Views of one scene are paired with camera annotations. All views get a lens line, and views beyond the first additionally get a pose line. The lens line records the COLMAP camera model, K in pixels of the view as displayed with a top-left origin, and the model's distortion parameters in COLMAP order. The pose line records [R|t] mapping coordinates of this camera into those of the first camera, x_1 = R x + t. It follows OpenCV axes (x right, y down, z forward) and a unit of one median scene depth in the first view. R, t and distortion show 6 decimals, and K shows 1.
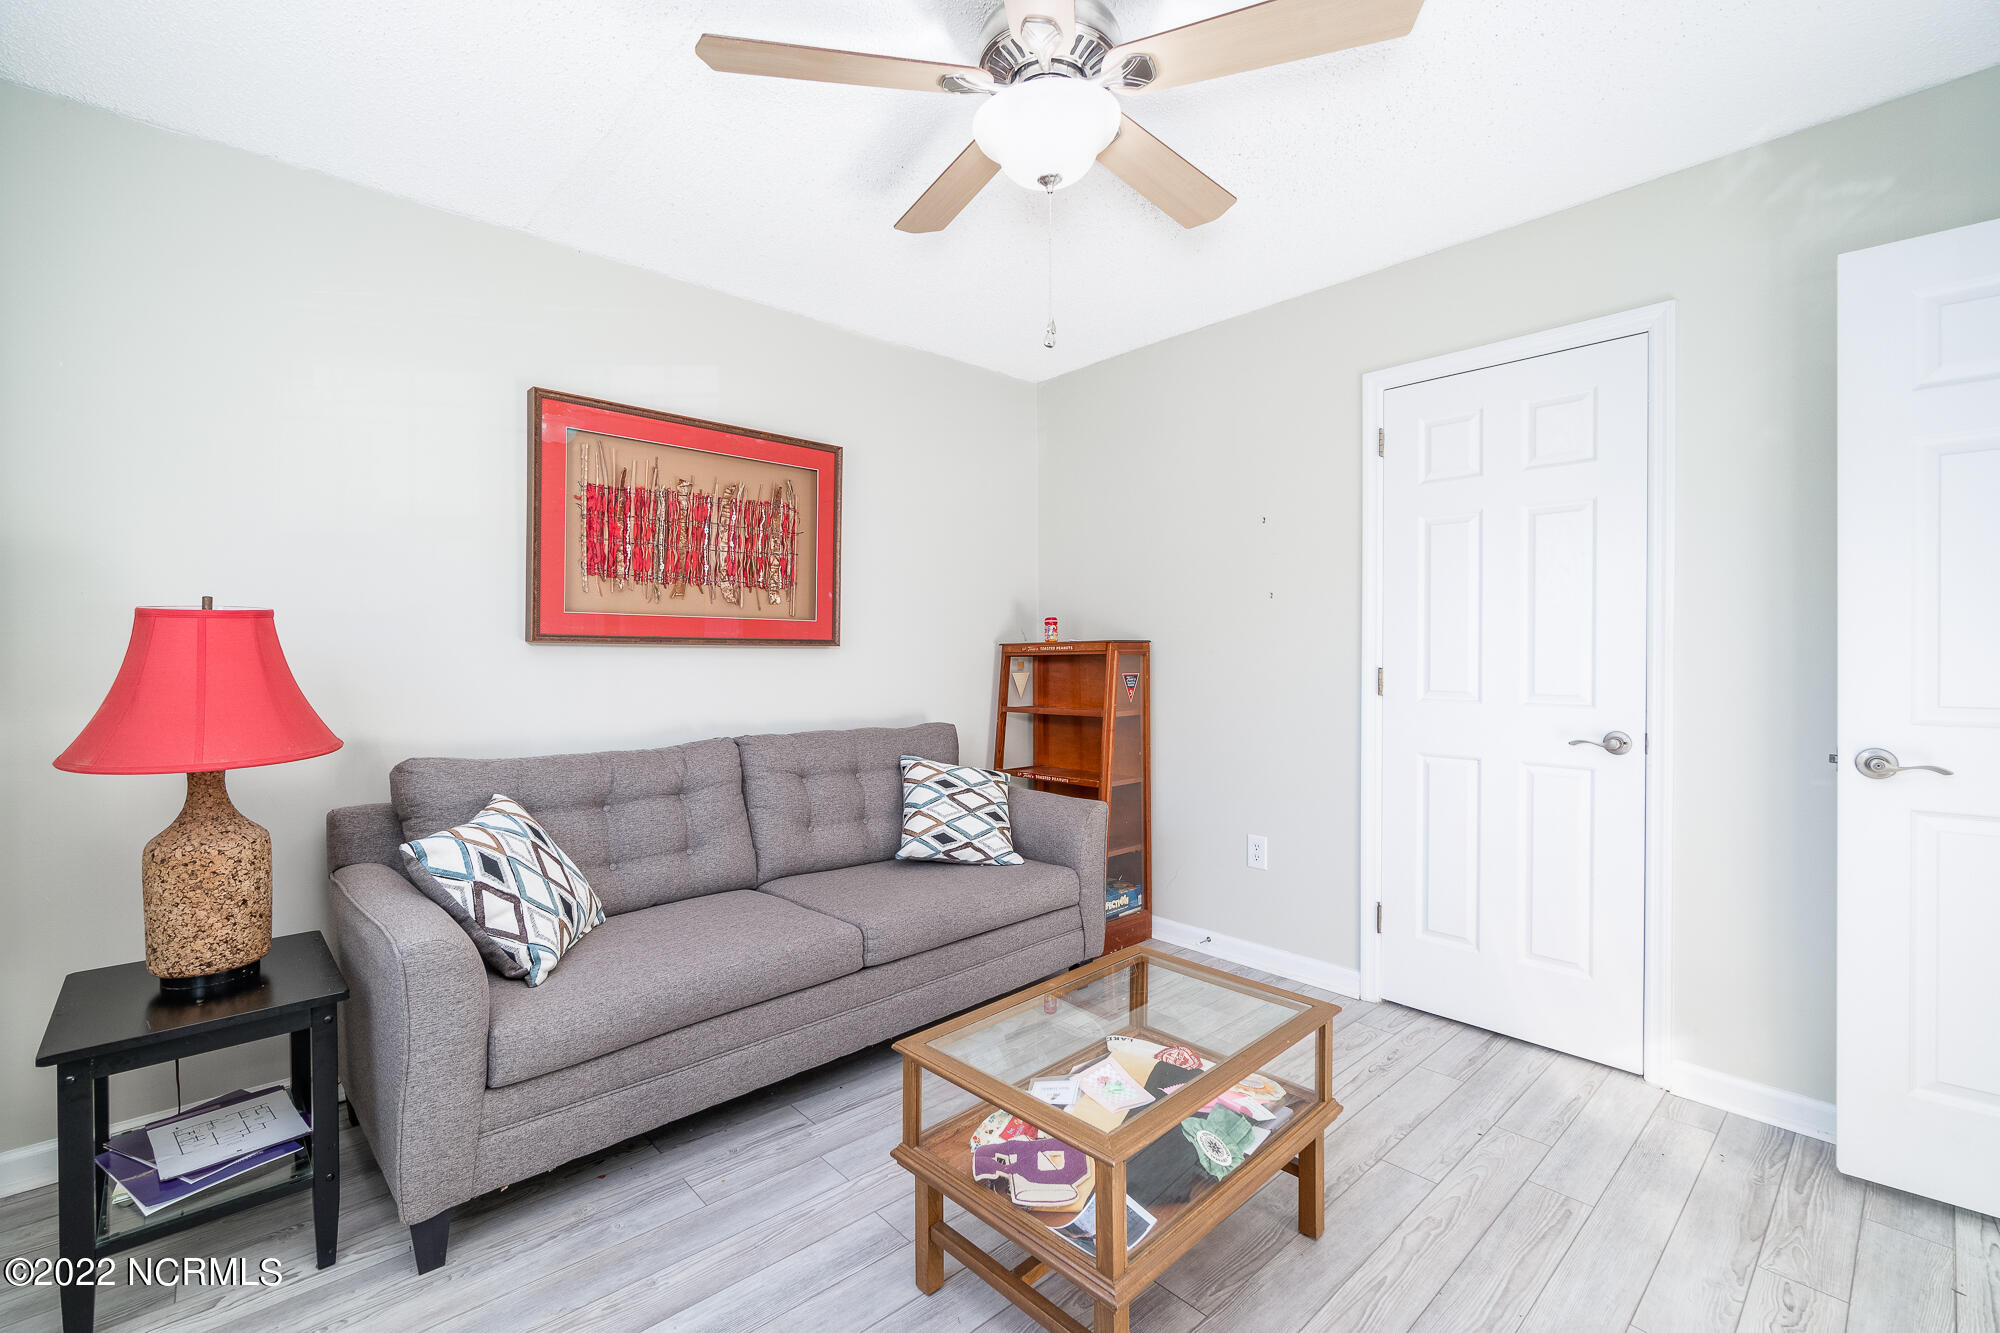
lens RADIAL K [[870.0, 0, 1003.3], [0, 870.0, 656.2], [0, 0, 1]] dist [-0.003384, -0.000435]
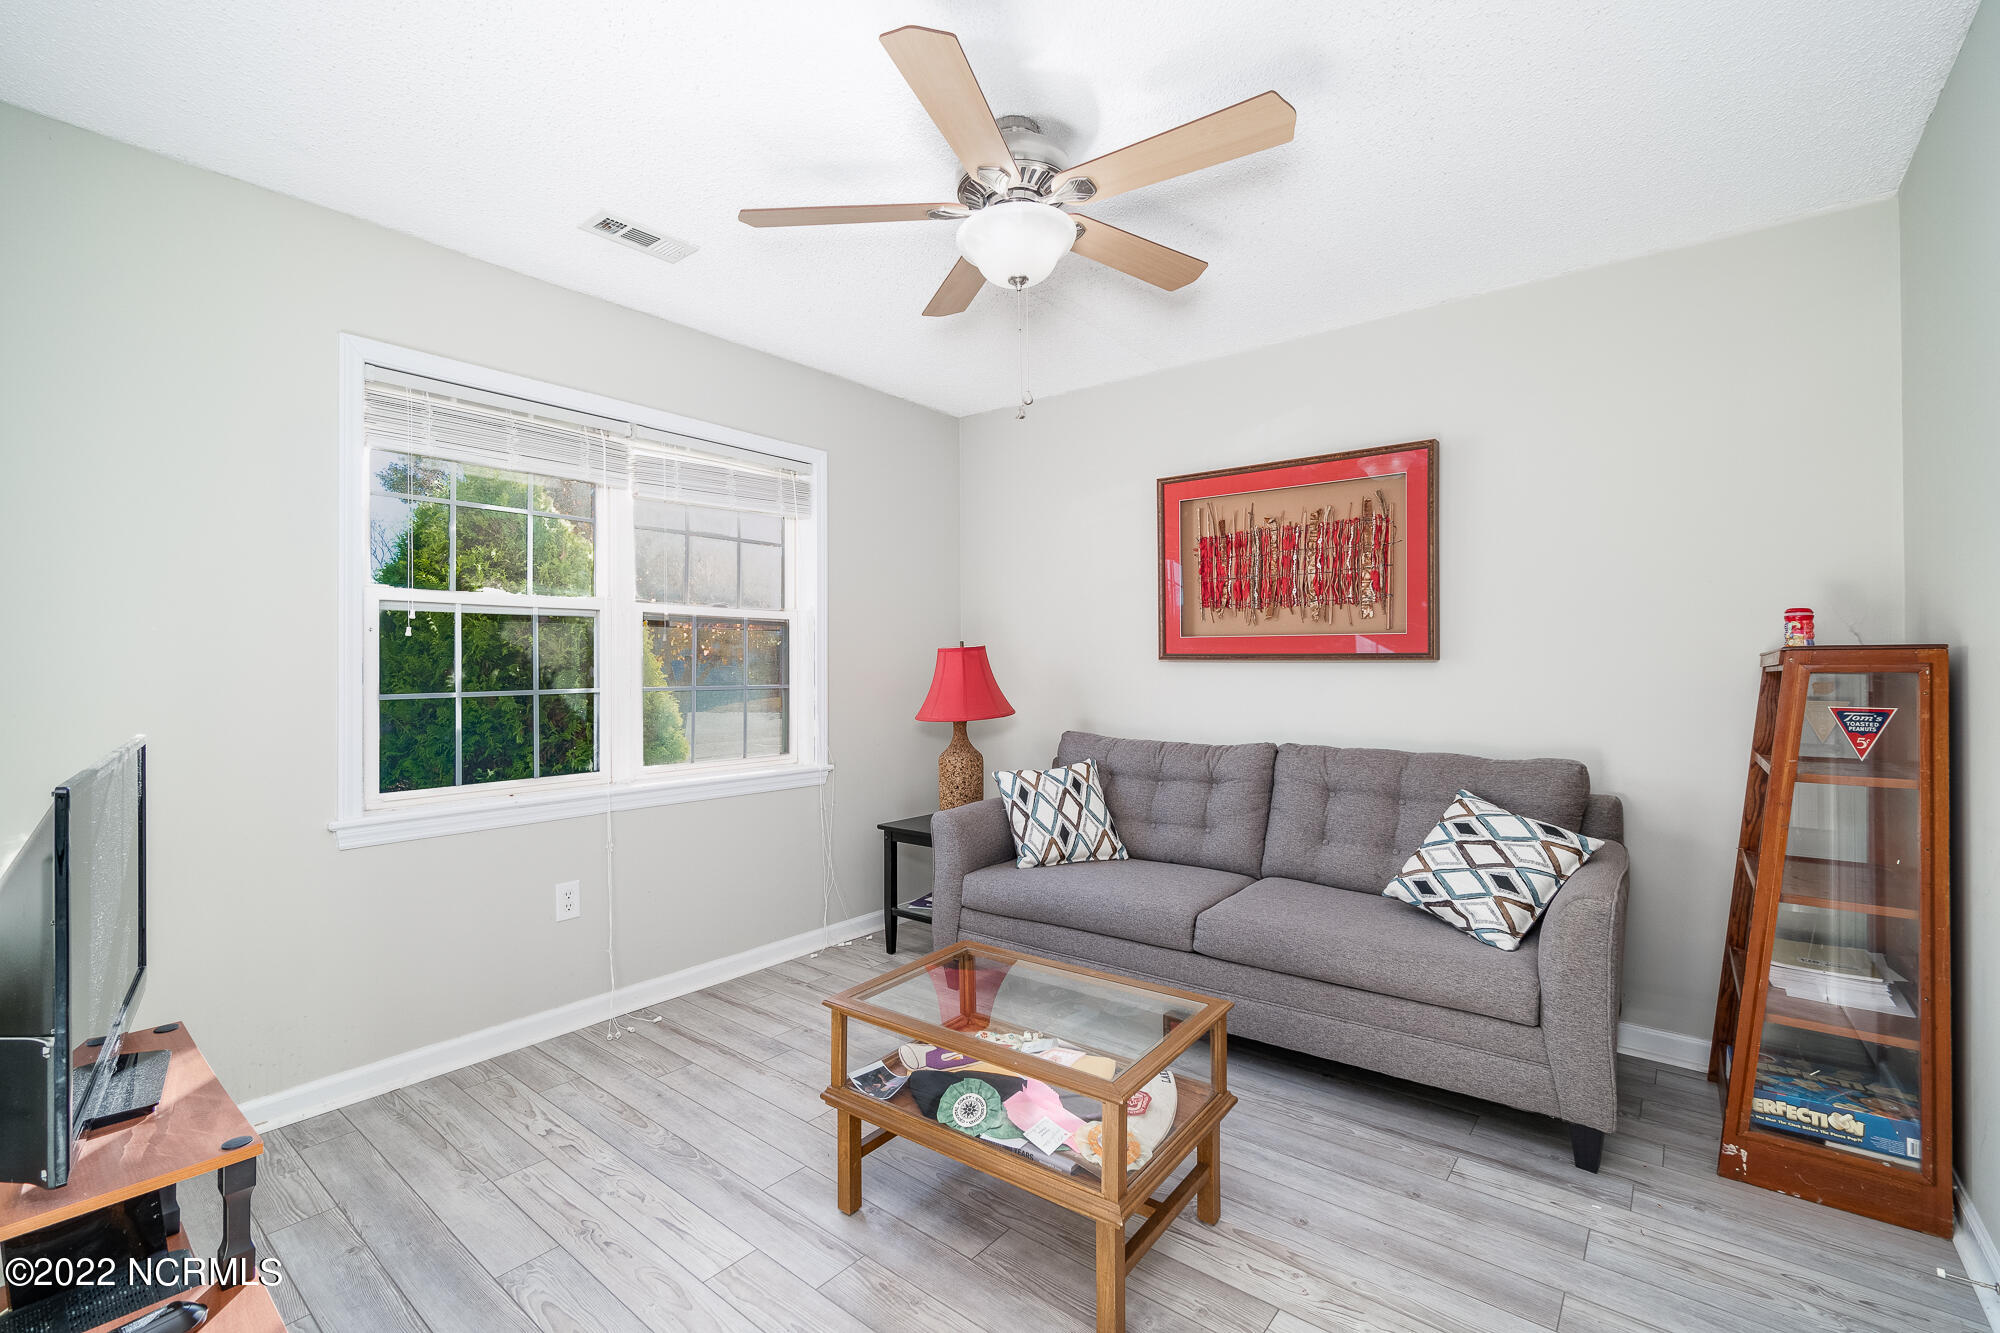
lens RADIAL K [[931.6, 0, 1013.2], [0, 931.6, 661.7], [0, 0, 1]] dist [-0.000335, -0.000237]
pose [[0.127363, -0.002885, -0.991852, 0.799046], [-0.002924, 0.999990, -0.003284, -0.006352], [0.991852, 0.003319, 0.127353, 0.497119]]
